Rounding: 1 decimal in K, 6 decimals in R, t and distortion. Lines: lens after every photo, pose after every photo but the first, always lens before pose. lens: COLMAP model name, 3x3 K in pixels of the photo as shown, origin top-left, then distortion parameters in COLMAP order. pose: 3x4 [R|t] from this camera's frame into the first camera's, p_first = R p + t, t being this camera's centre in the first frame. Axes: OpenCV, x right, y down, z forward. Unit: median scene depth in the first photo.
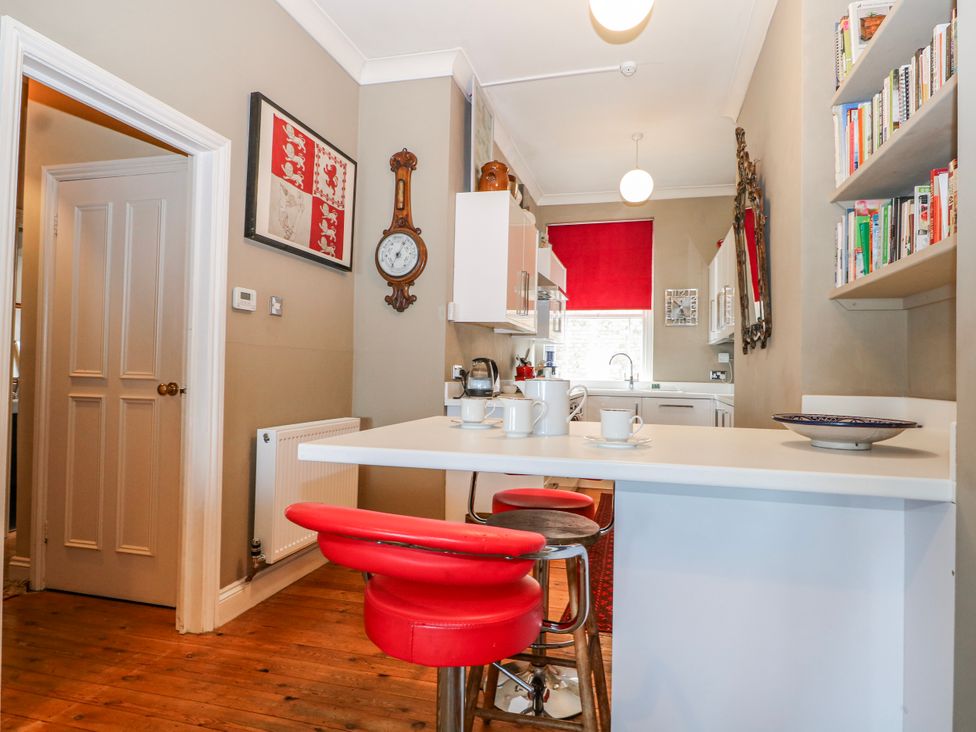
lens RADIAL K [[580.5, 0, 497.1], [0, 580.5, 364.9], [0, 0, 1]] dist [0.000842, -0.006693]
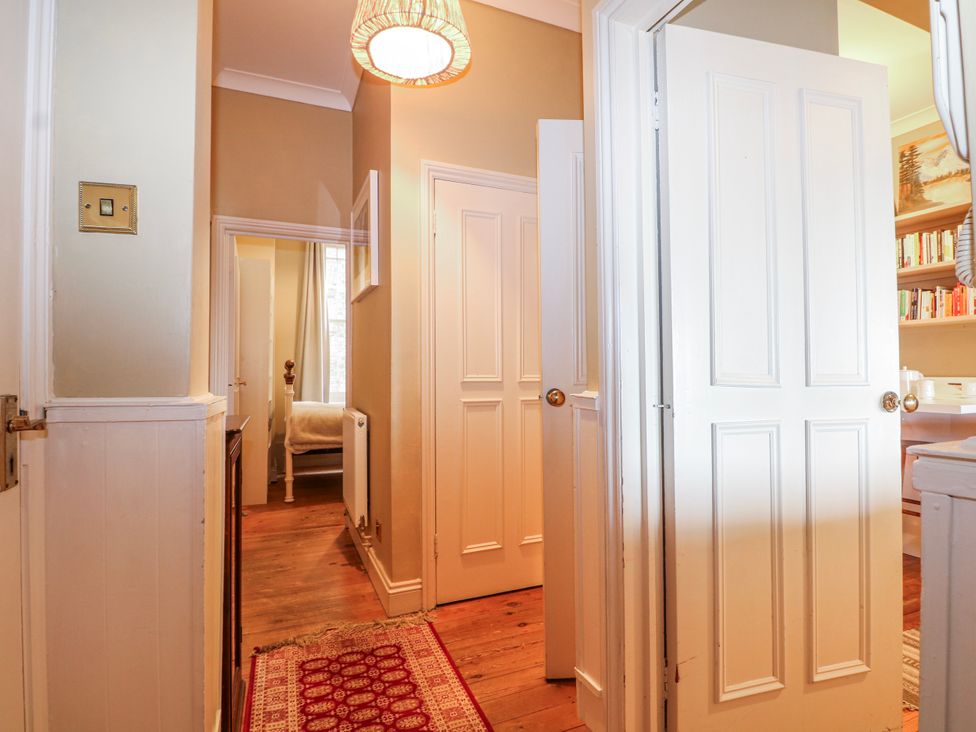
lens RADIAL K [[505.6, 0, 493.5], [0, 505.6, 362.6], [0, 0, 1]] dist [-0.002252, -0.009226]
pose [[0.796741, -0.010680, 0.604227, -0.581104], [0.010758, 0.999936, 0.003488, -0.007263], [-0.604225, 0.003722, 0.796805, 0.134223]]
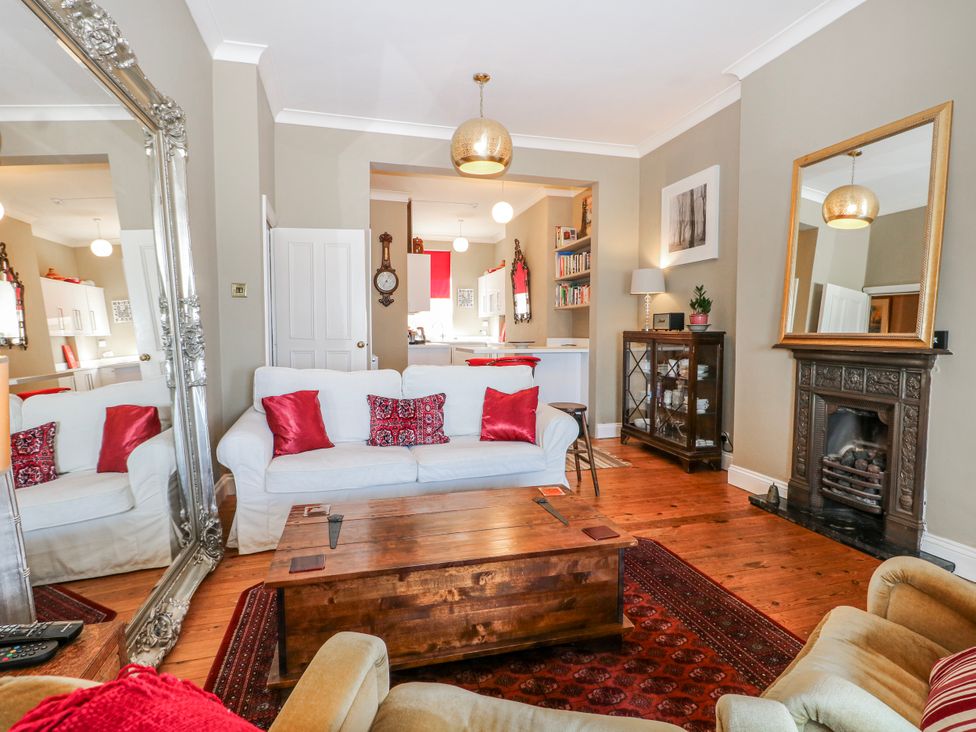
lens RADIAL K [[505.6, 0, 497.2], [0, 505.6, 364.1], [0, 0, 1]] dist [-0.002252, -0.009226]
pose [[0.857907, -0.046417, 0.511704, -0.481292], [0.006361, 0.996794, 0.079755, -0.014303], [-0.513766, -0.065167, 0.855452, -0.534218]]
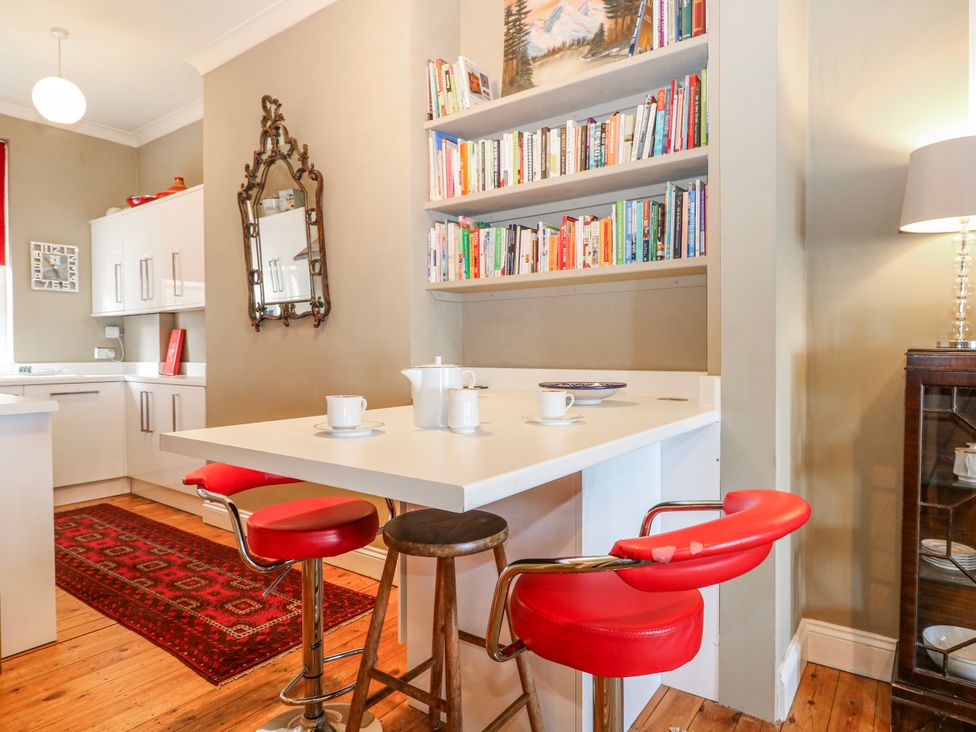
lens RADIAL K [[580.5, 0, 486.6], [0, 580.5, 372.2], [0, 0, 1]] dist [0.000842, -0.006693]
pose [[0.370953, -0.053385, 0.927116, -0.203610], [-0.002899, 0.998275, 0.058643, -0.005497], [-0.928647, -0.024442, 0.370158, 0.168102]]
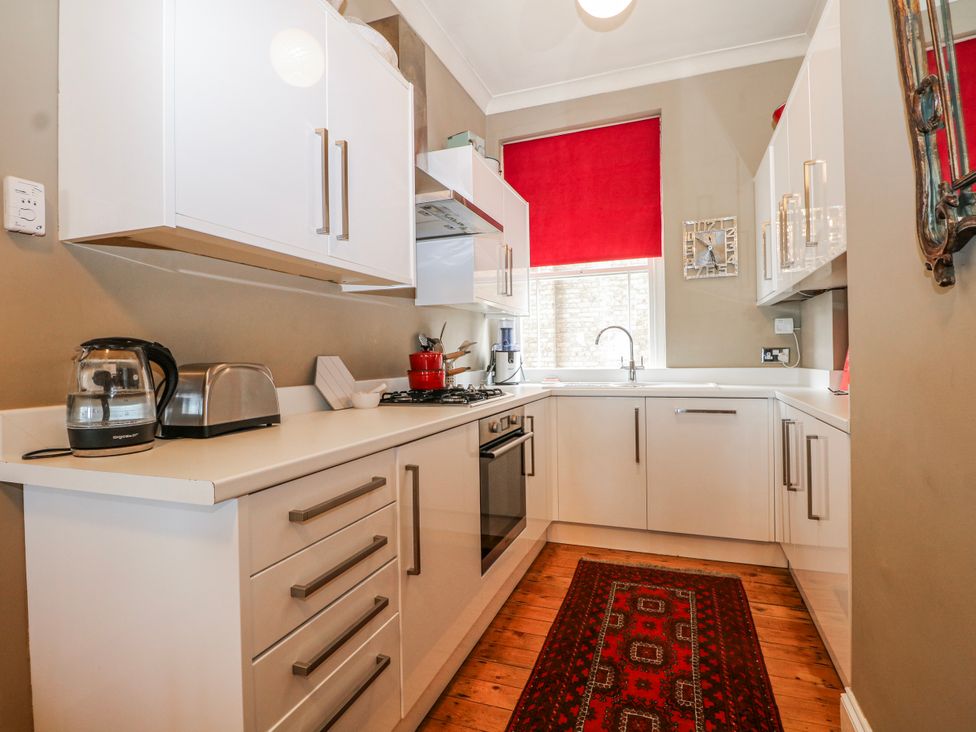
lens RADIAL K [[505.6, 0, 493.7], [0, 505.6, 360.6], [0, 0, 1]] dist [-0.002252, -0.009226]
pose [[0.994446, -0.036253, -0.098812, 0.138624], [0.038192, 0.999112, 0.017797, 0.002960], [0.098079, -0.021472, 0.994947, 0.443670]]
